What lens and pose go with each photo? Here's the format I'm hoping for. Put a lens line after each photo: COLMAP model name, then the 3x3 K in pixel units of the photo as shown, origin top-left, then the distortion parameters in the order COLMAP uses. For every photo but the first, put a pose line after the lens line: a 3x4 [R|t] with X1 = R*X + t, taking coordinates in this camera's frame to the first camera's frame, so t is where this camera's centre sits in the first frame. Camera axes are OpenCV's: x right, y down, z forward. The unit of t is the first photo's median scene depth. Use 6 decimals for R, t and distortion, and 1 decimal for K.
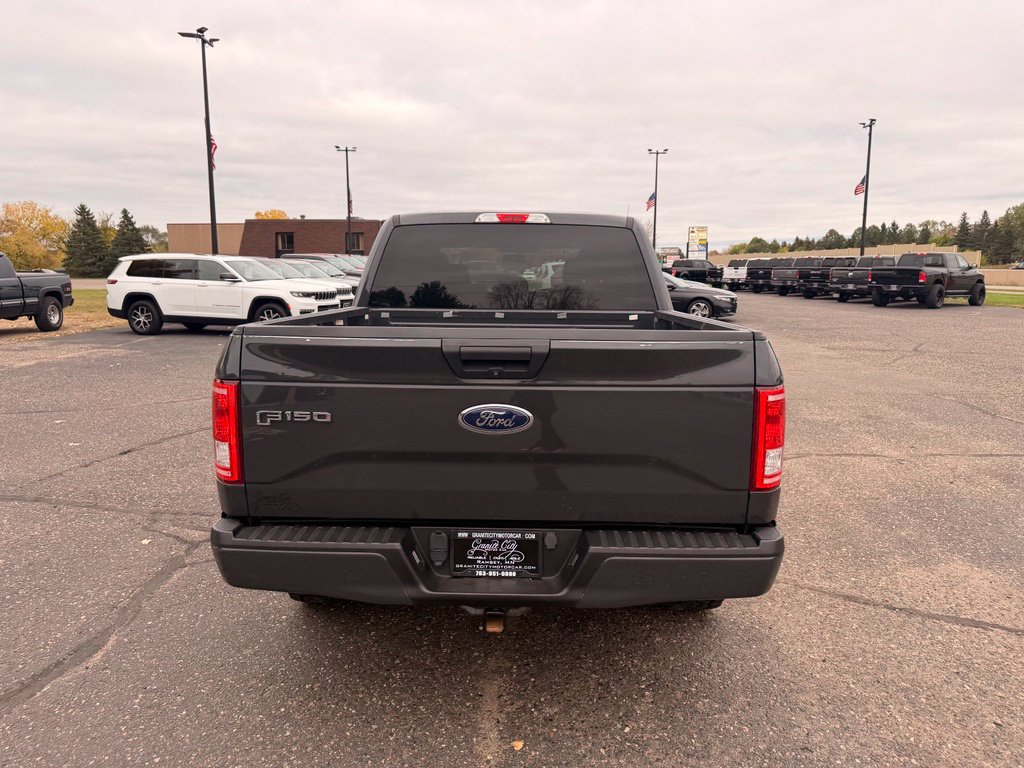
lens RADIAL K [[717.2, 0, 521.7], [0, 717.2, 387.8], [0, 0, 1]] dist [0.056395, -0.079764]
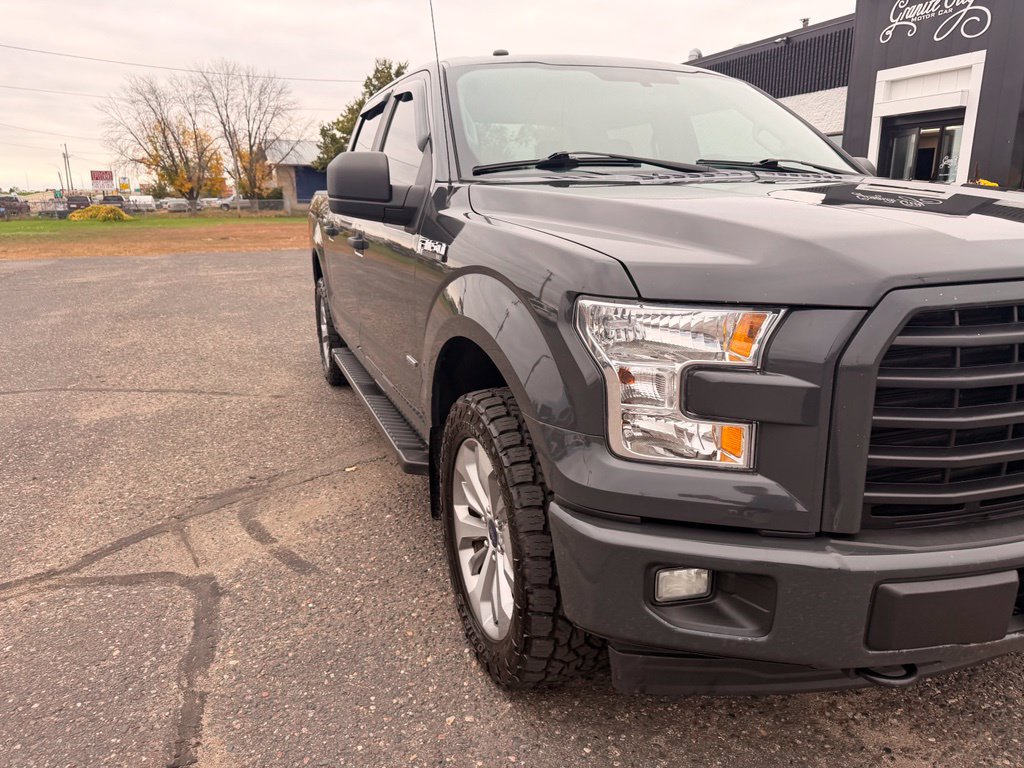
lens RADIAL K [[728.7, 0, 514.9], [0, 728.7, 379.9], [0, 0, 1]] dist [0.003276, -0.002314]
pose [[-0.929009, 0.088194, -0.359395, 0.388244], [-0.058326, 0.924151, 0.377549, -0.279790], [0.365433, 0.371709, -0.853400, 2.169655]]
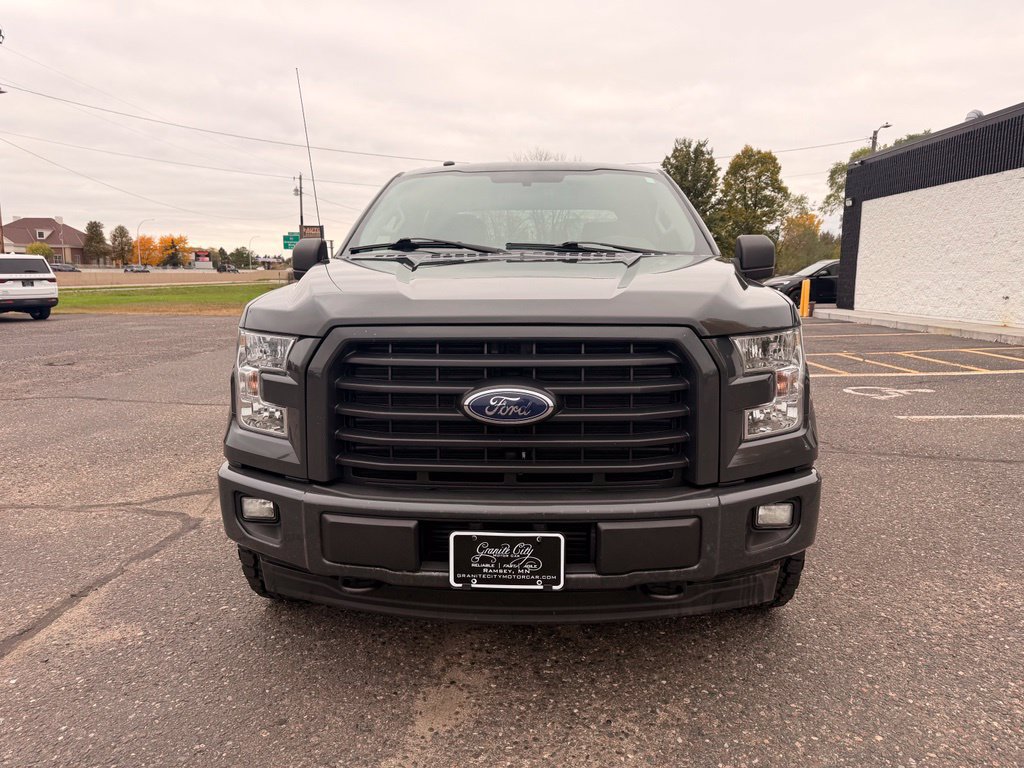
lens RADIAL K [[722.3, 0, 512.0], [0, 722.3, 384.0], [0, 0, 1]] dist [0.059755, -0.079412]
pose [[-0.999461, -0.009277, 0.031492, -0.017022], [0.000776, 0.952299, 0.305164, -0.322085], [-0.032821, 0.305024, -0.951779, 2.432788]]
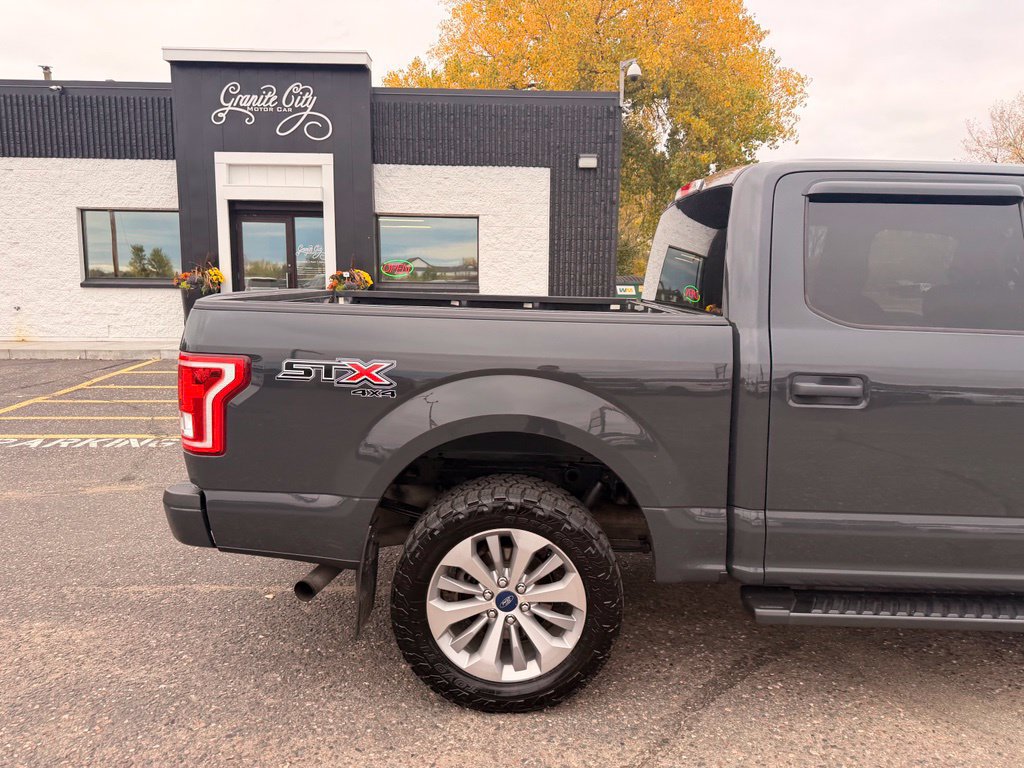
lens RADIAL K [[726.4, 0, 514.9], [0, 726.4, 379.6], [0, 0, 1]] dist [0.034209, -0.038491]
pose [[0.004821, 0.135833, -0.990720, 0.810241], [-0.171902, 0.976096, 0.132991, -0.108291], [0.985102, 0.169665, 0.028055, 0.826840]]
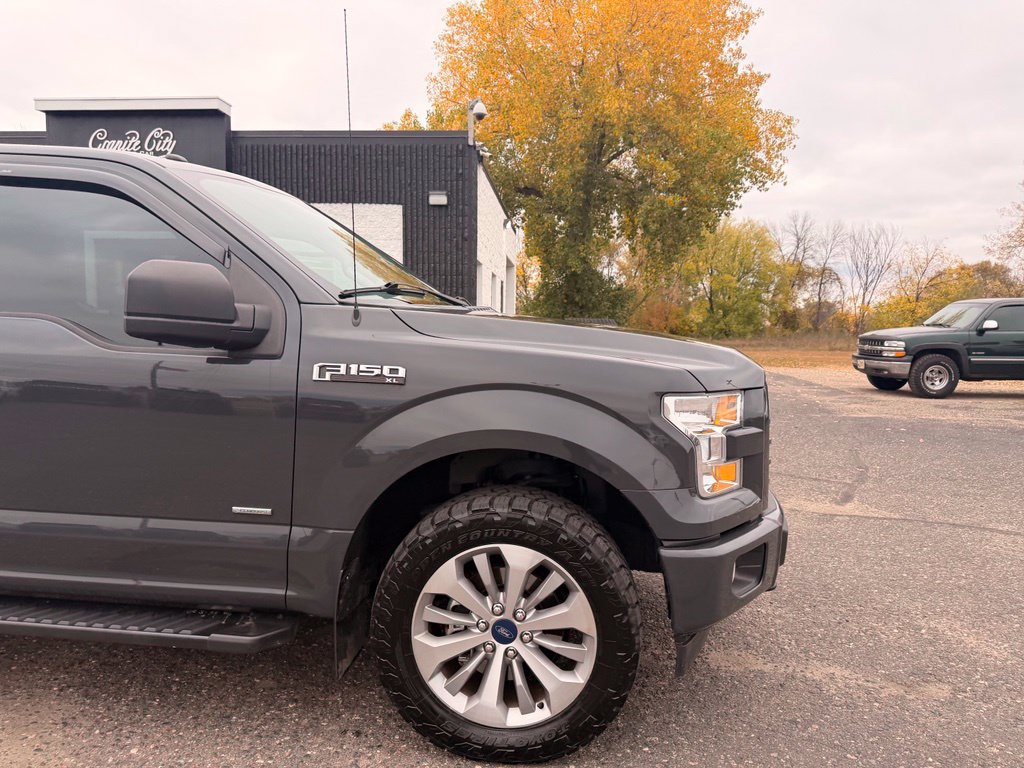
lens RADIAL K [[731.9, 0, 512.0], [0, 731.9, 384.0], [0, 0, 1]] dist [0.007299, -0.002728]
pose [[-0.093545, 0.075797, -0.992726, 0.756482], [-0.175056, 0.980312, 0.091345, -0.219522], [0.980104, 0.182327, -0.078435, 1.787243]]
